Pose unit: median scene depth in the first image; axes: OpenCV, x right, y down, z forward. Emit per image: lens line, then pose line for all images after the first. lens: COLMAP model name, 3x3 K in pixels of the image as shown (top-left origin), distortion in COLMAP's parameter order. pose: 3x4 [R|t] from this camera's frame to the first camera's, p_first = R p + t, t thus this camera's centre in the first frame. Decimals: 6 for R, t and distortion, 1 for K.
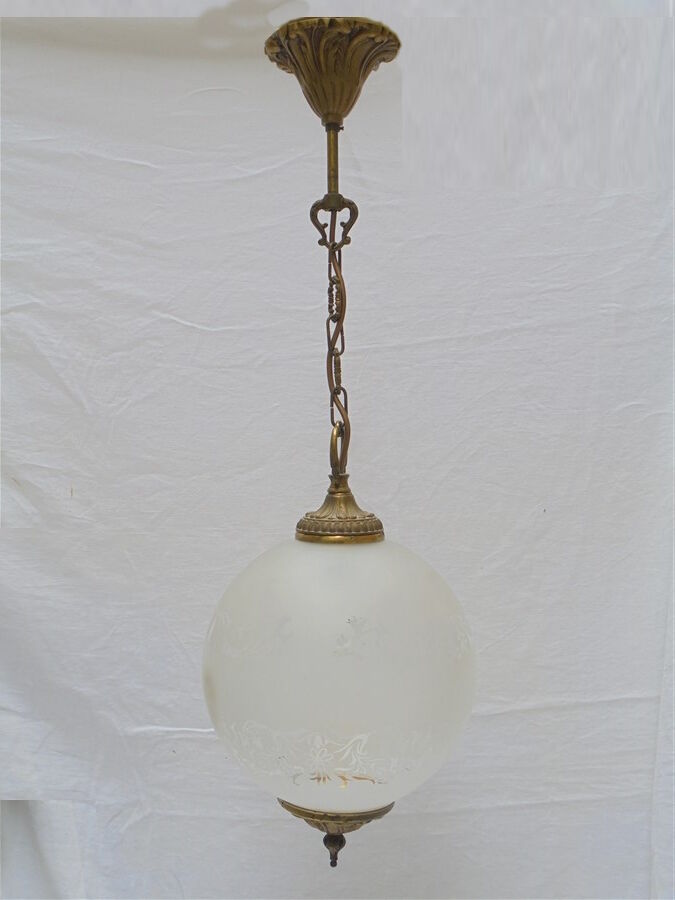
lens RADIAL K [[1045.0, 0, 337.5], [0, 1045.0, 450.0], [0, 0, 1]] dist [-0.095386, -0.027992]
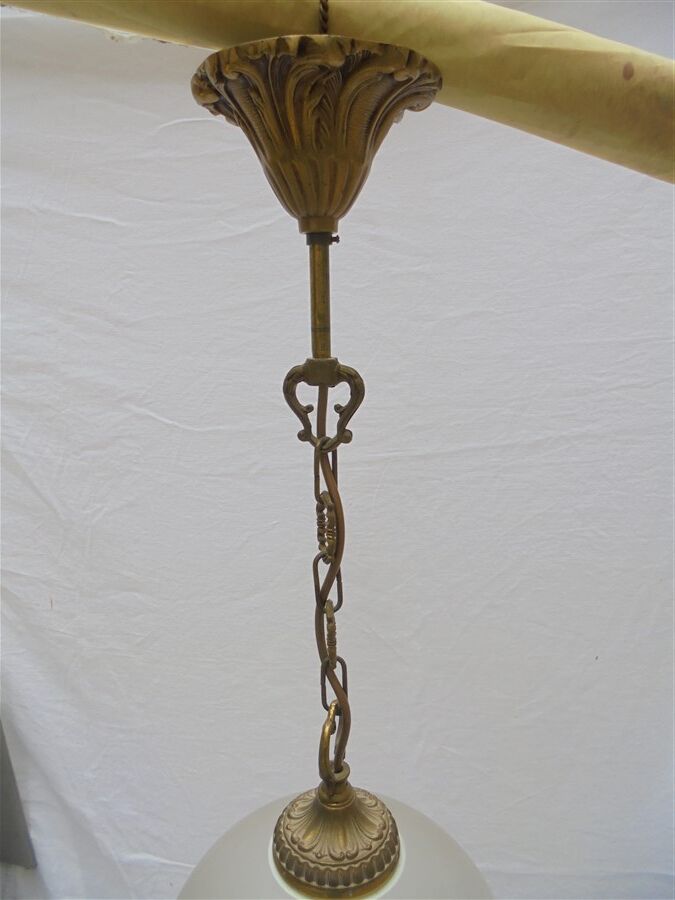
lens RADIAL K [[704.8, 0, 321.2], [0, 704.8, 420.2], [0, 0, 1]] dist [-0.142445, 0.112861]
pose [[0.997153, 0.005130, -0.075236, 0.024543], [0.006405, 0.988317, 0.152279, -0.266250], [0.075138, -0.152327, 0.985470, 0.603135]]
